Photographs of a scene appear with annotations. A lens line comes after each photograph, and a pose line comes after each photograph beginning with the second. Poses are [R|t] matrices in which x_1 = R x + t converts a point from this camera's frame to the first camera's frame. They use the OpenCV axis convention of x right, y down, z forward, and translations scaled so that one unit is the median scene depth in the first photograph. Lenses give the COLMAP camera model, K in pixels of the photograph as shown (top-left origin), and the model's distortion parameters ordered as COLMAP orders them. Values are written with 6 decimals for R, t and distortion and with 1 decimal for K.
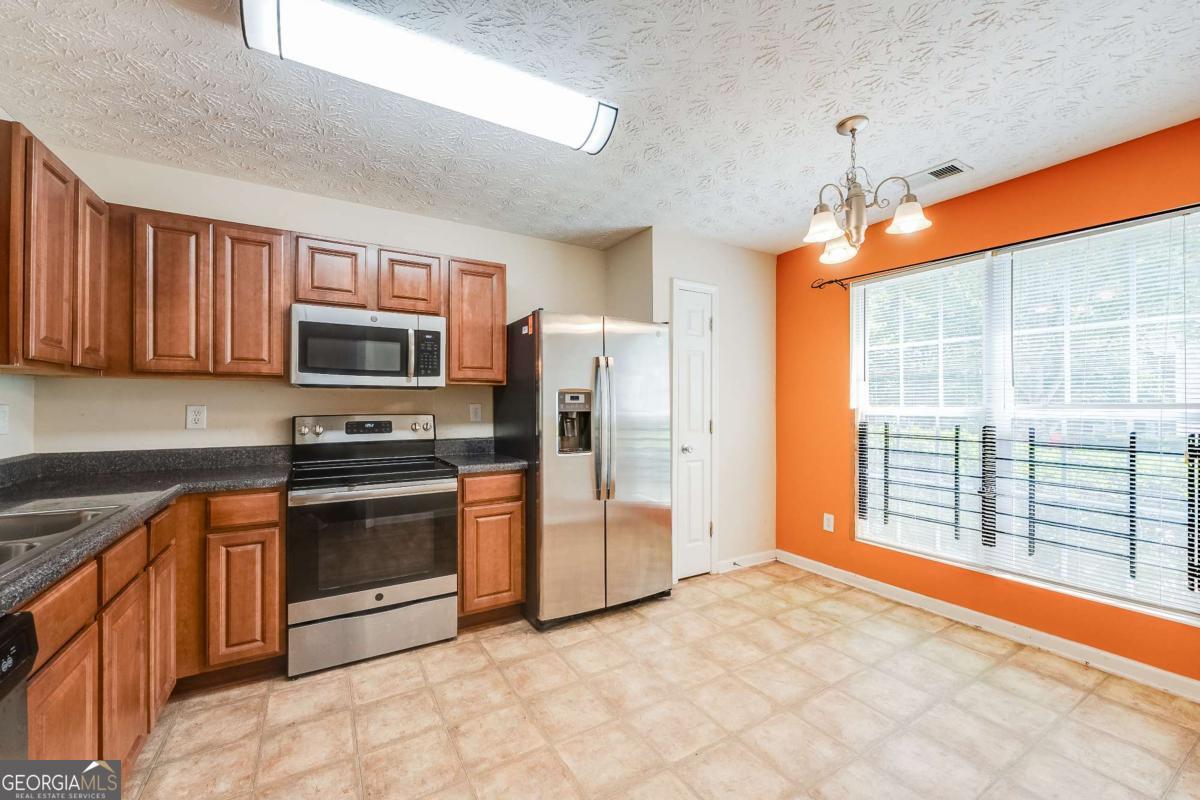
lens RADIAL K [[483.4, 0, 606.4], [0, 483.4, 398.9], [0, 0, 1]] dist [0.000303, -0.000316]
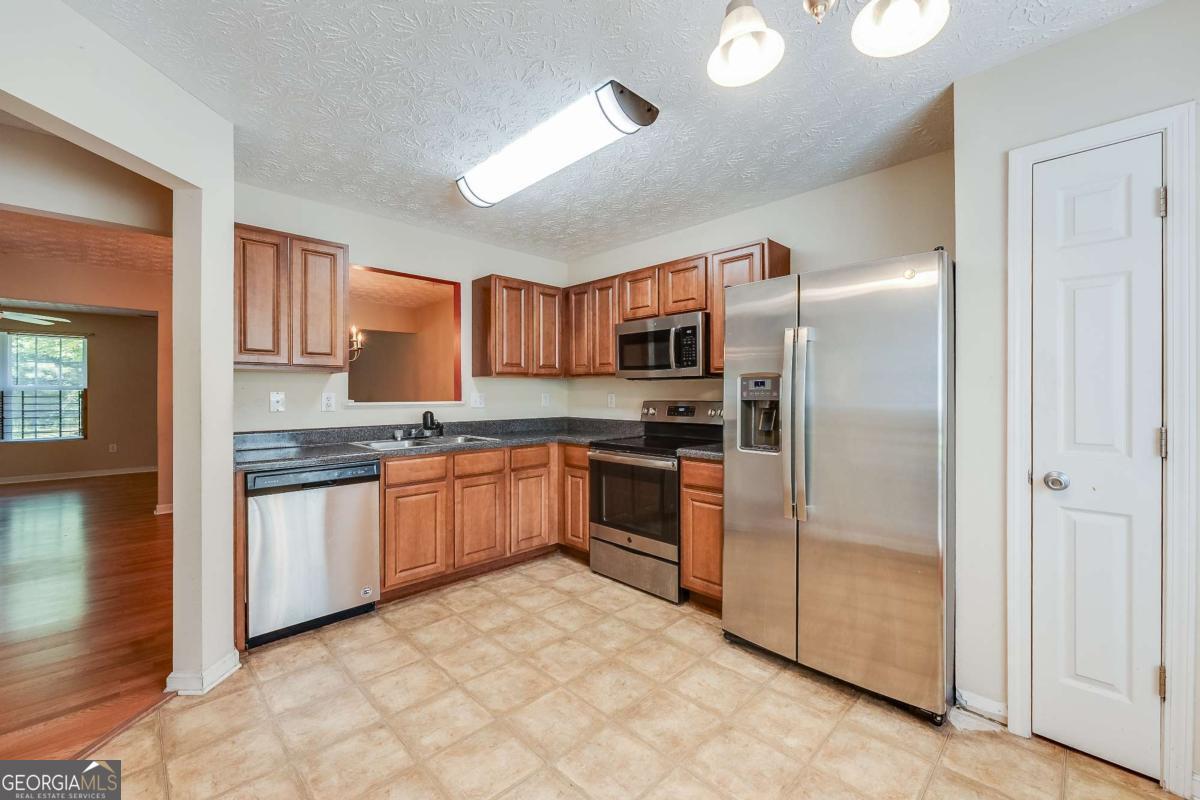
lens RADIAL K [[483.3, 0, 599.2], [0, 483.3, 392.8], [0, 0, 1]] dist [0.000518, 0.000057]
pose [[0.223135, -0.002294, -0.974785, 0.799379], [0.010470, 0.999945, 0.000043, 0.012105], [0.974731, -0.010215, 0.223147, 0.645903]]
